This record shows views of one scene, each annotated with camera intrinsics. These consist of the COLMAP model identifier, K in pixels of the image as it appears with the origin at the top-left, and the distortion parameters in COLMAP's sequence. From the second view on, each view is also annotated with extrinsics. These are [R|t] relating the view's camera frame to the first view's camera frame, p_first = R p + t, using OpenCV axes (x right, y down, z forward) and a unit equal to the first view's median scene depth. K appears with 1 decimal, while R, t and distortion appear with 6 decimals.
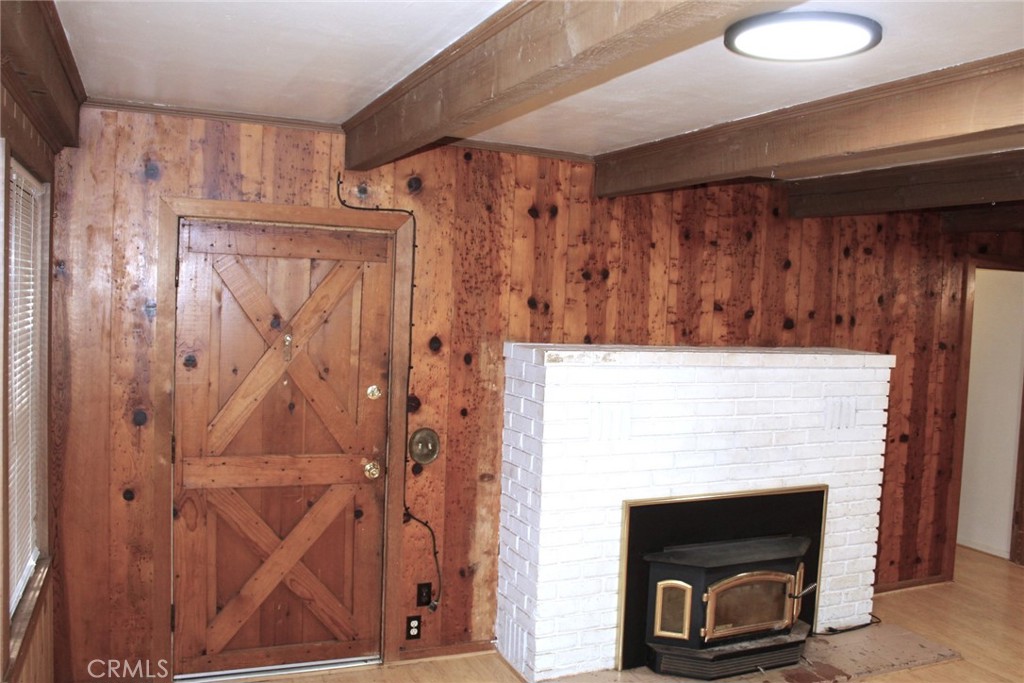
lens RADIAL K [[873.2, 0, 507.0], [0, 873.2, 339.8], [0, 0, 1]] dist [-0.164330, 0.152482]
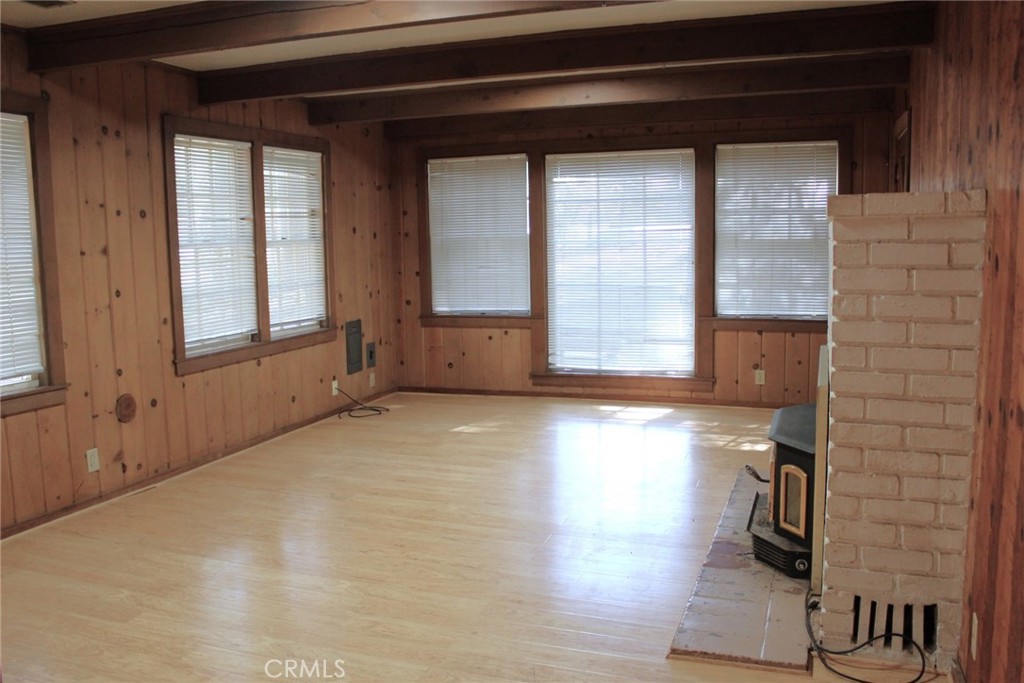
lens RADIAL K [[873.2, 0, 507.0], [0, 873.2, 339.8], [0, 0, 1]] dist [-0.164330, 0.152482]
pose [[-0.687919, 0.062397, -0.723100, 1.058626], [-0.046474, 0.990466, 0.129681, 0.051320], [0.724298, 0.122816, -0.678460, 1.279236]]
